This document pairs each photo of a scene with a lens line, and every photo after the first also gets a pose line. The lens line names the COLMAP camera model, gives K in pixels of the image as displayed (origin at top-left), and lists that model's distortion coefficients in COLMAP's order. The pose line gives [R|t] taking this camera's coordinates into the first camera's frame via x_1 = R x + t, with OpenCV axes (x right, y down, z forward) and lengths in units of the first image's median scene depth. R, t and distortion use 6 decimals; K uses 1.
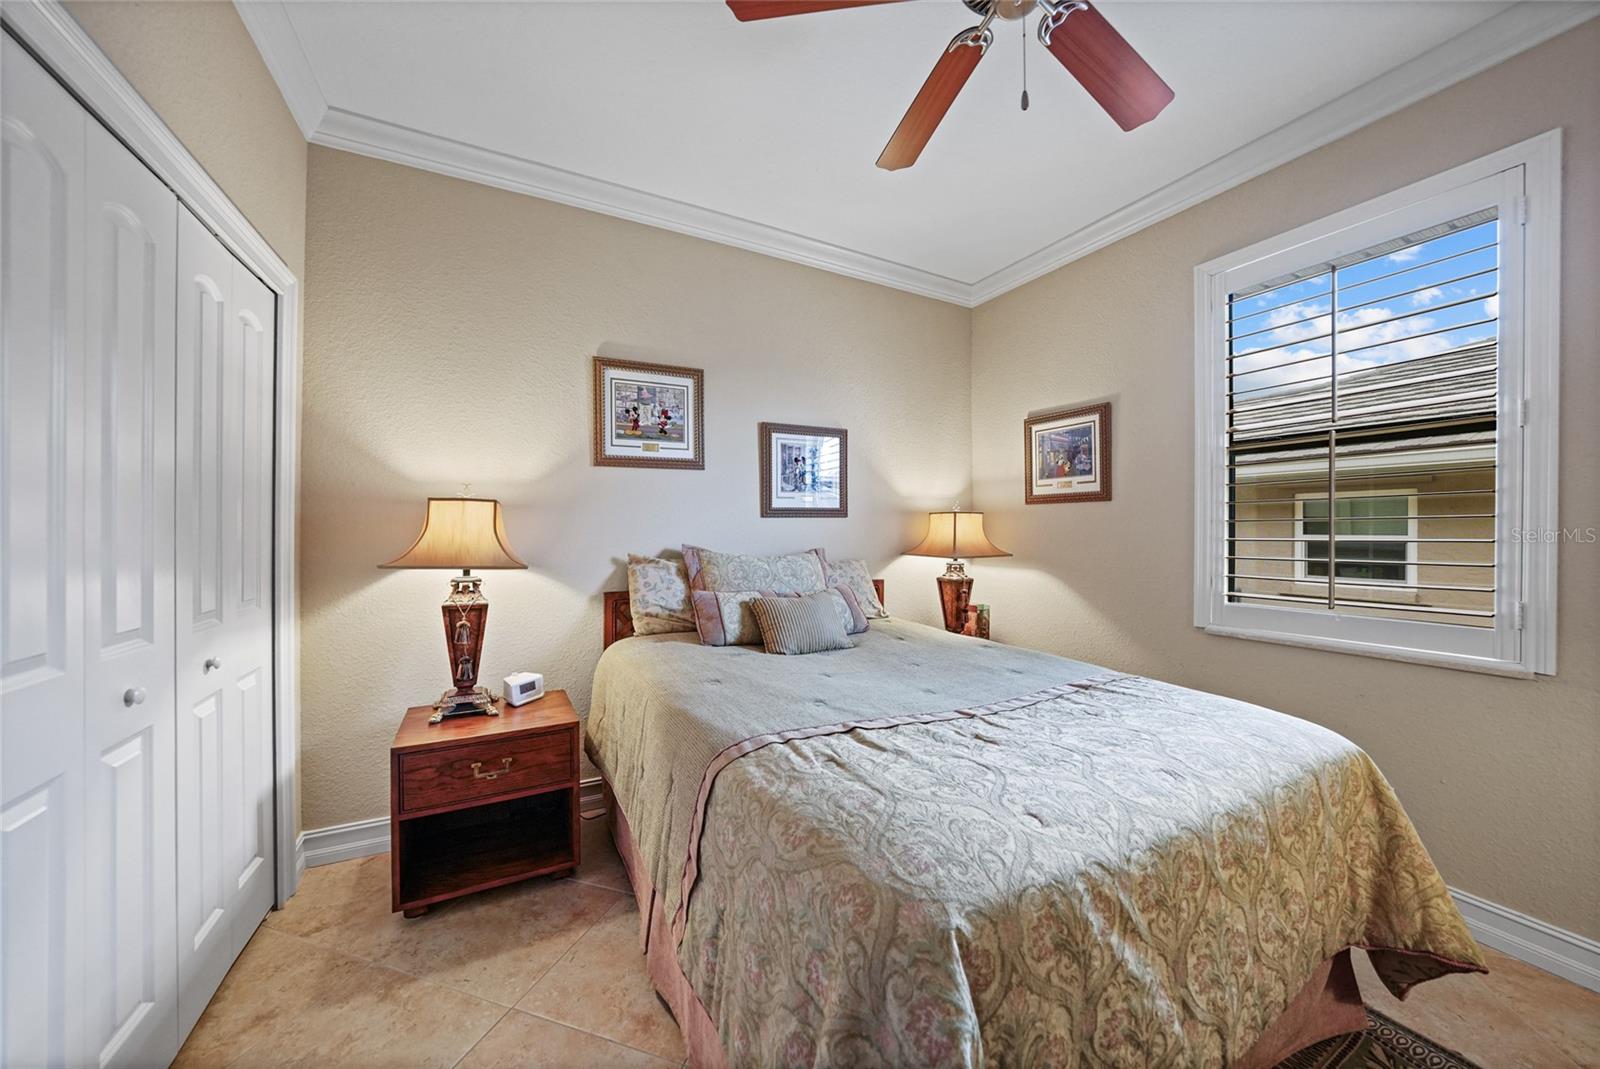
lens RADIAL K [[560.8, 0, 795.1], [0, 560.8, 535.6], [0, 0, 1]] dist [-0.025975, 0.007508]
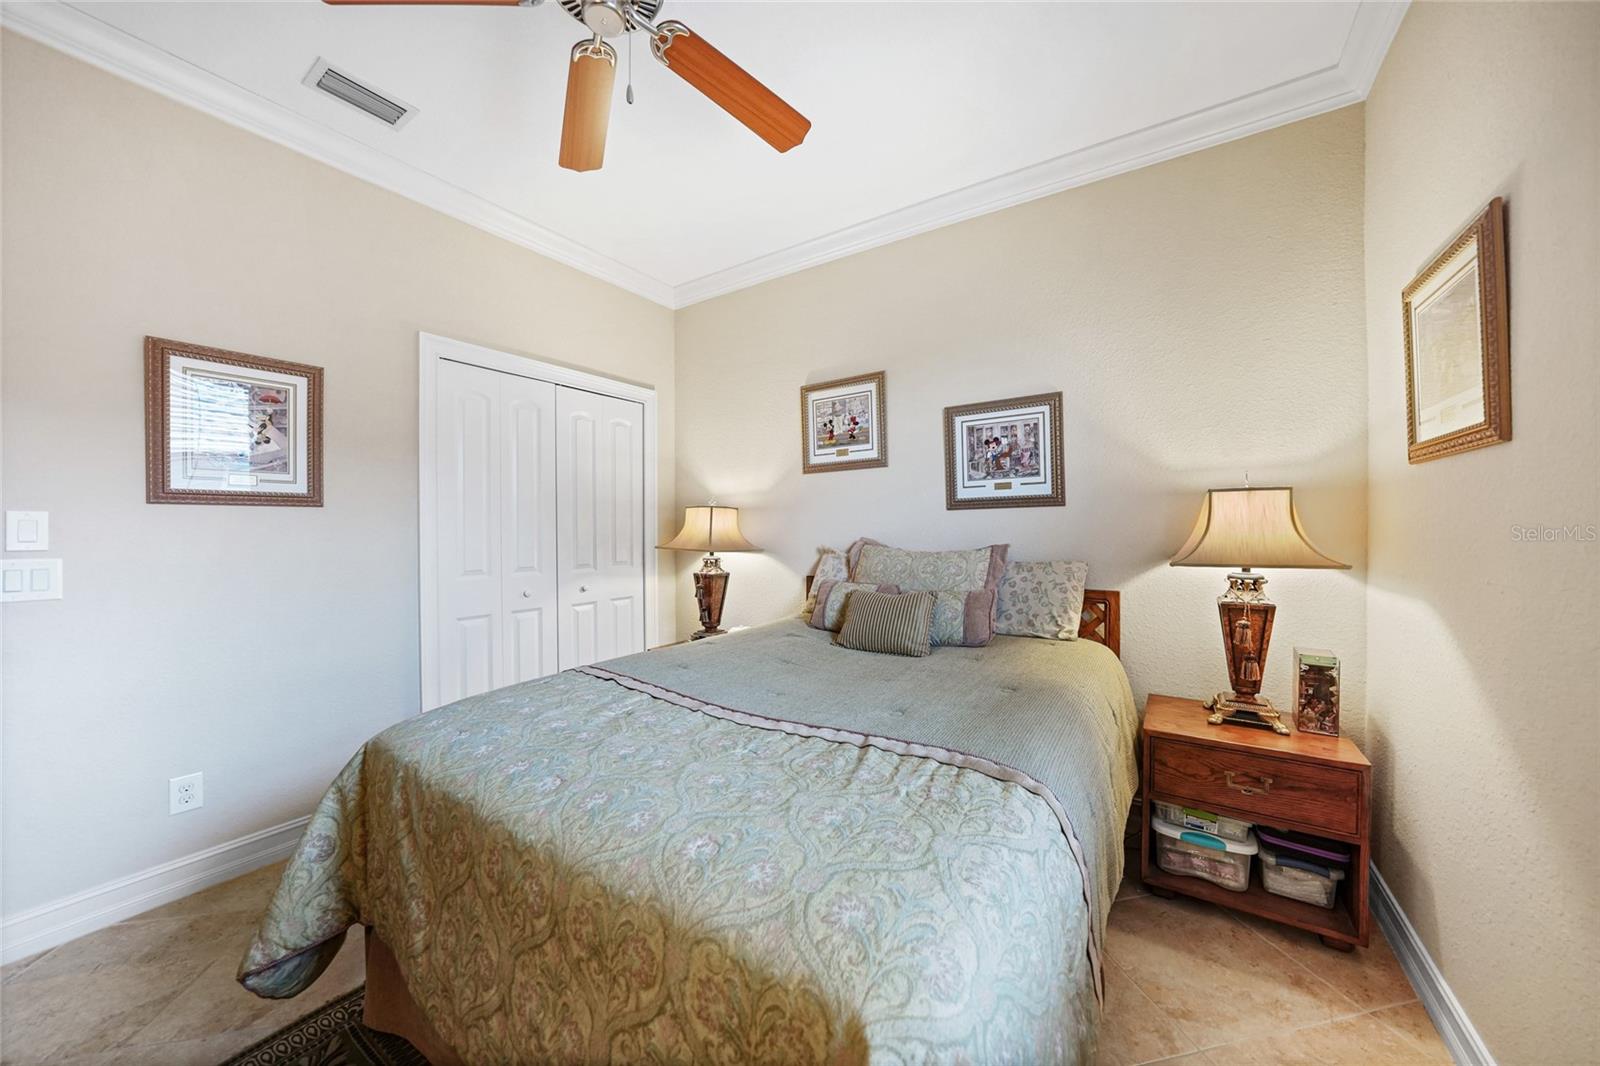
lens RADIAL K [[560.8, 0, 795.1], [0, 560.8, 534.1], [0, 0, 1]] dist [-0.025975, 0.007508]
pose [[0.472530, 0.005814, -0.881296, 0.699592], [0.001282, 0.999973, 0.007284, 0.000587], [0.881314, -0.004571, 0.472509, 0.369305]]
